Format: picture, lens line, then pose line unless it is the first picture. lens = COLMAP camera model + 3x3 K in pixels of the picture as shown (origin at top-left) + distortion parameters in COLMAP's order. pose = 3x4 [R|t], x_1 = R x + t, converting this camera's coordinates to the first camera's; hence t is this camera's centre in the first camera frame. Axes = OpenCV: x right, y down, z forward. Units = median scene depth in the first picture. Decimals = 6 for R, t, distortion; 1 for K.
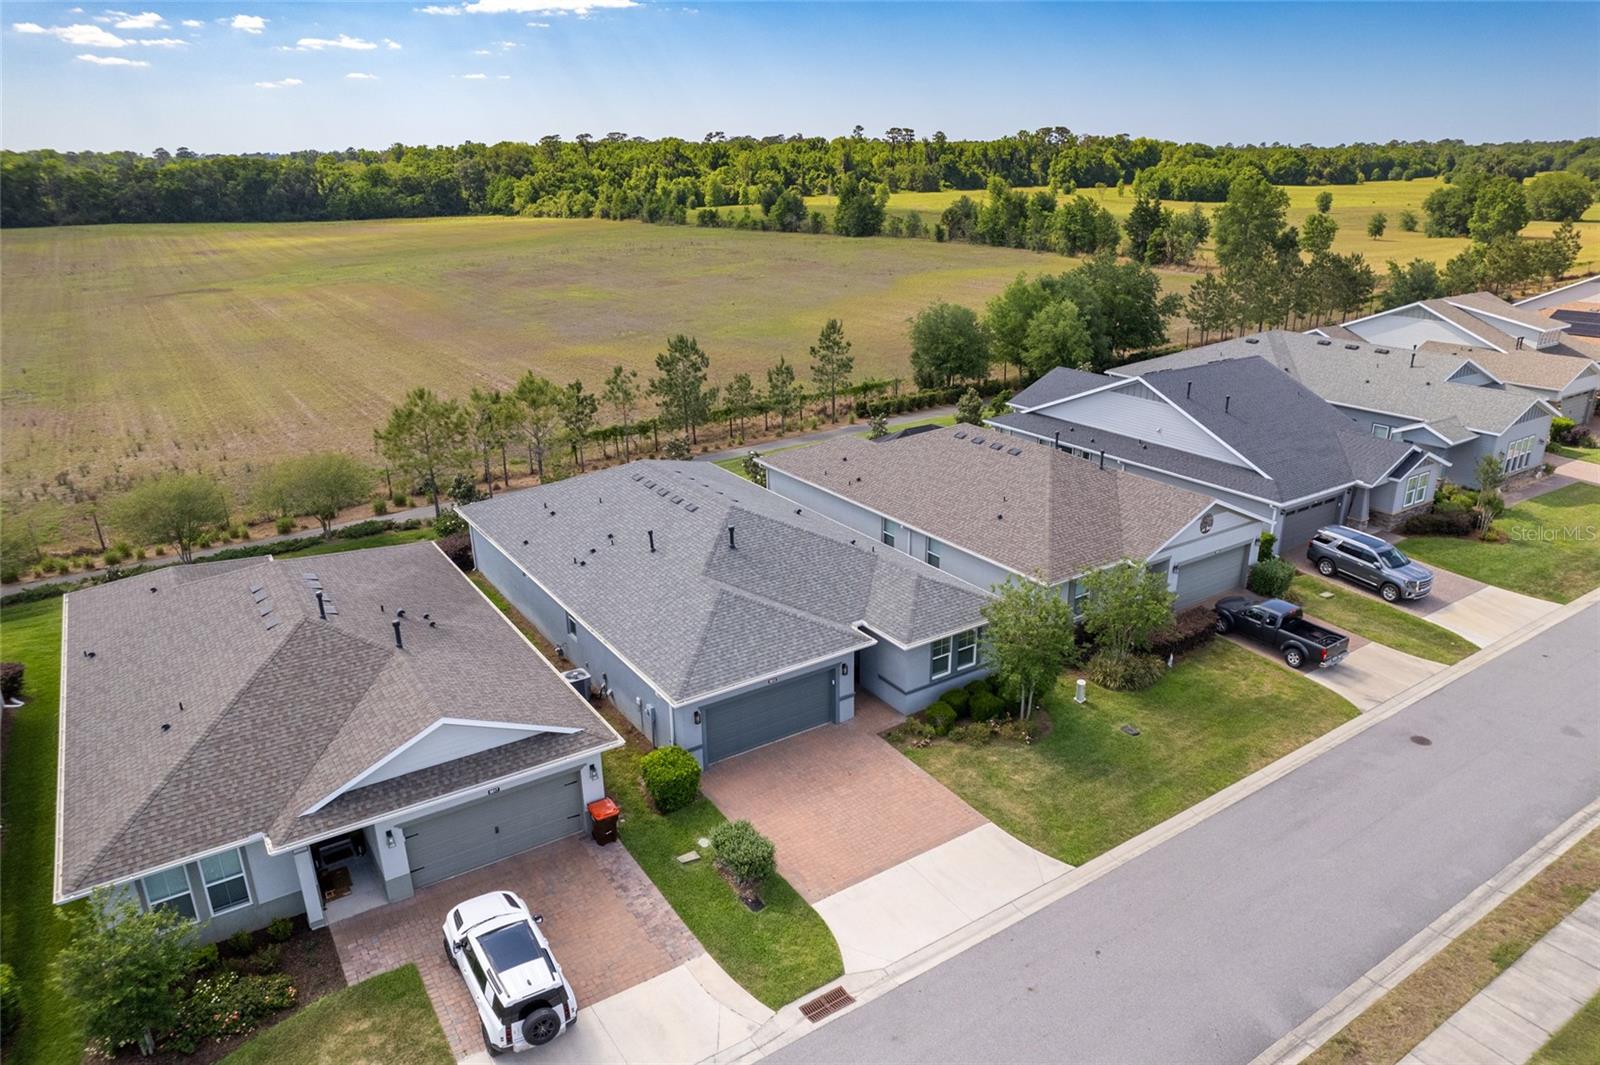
lens RADIAL K [[1048.7, 0, 806.3], [0, 1048.7, 538.7], [0, 0, 1]] dist [-0.081650, 0.076907]
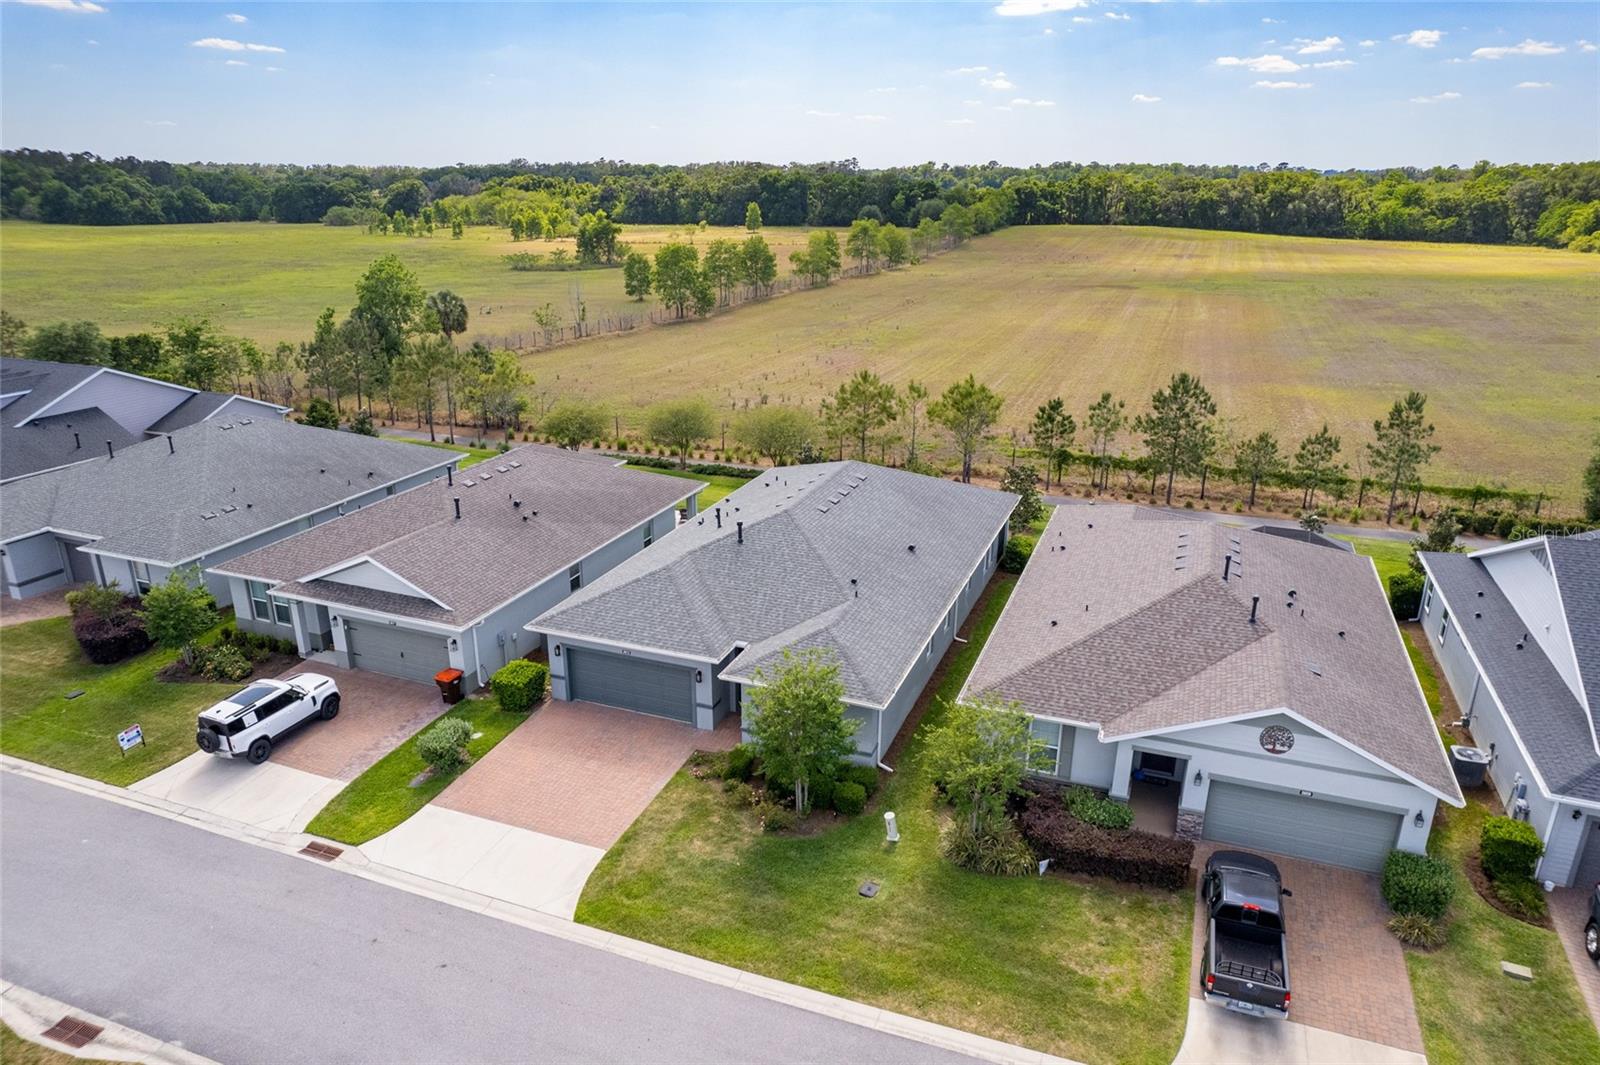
lens RADIAL K [[1043.5, 0, 807.3], [0, 1043.5, 545.3], [0, 0, 1]] dist [-0.081079, 0.072719]
pose [[0.579896, 0.288213, -0.762007, 0.409031], [-0.293041, 0.946522, 0.134993, -0.079615], [0.760163, 0.145017, 0.633342, 0.212916]]
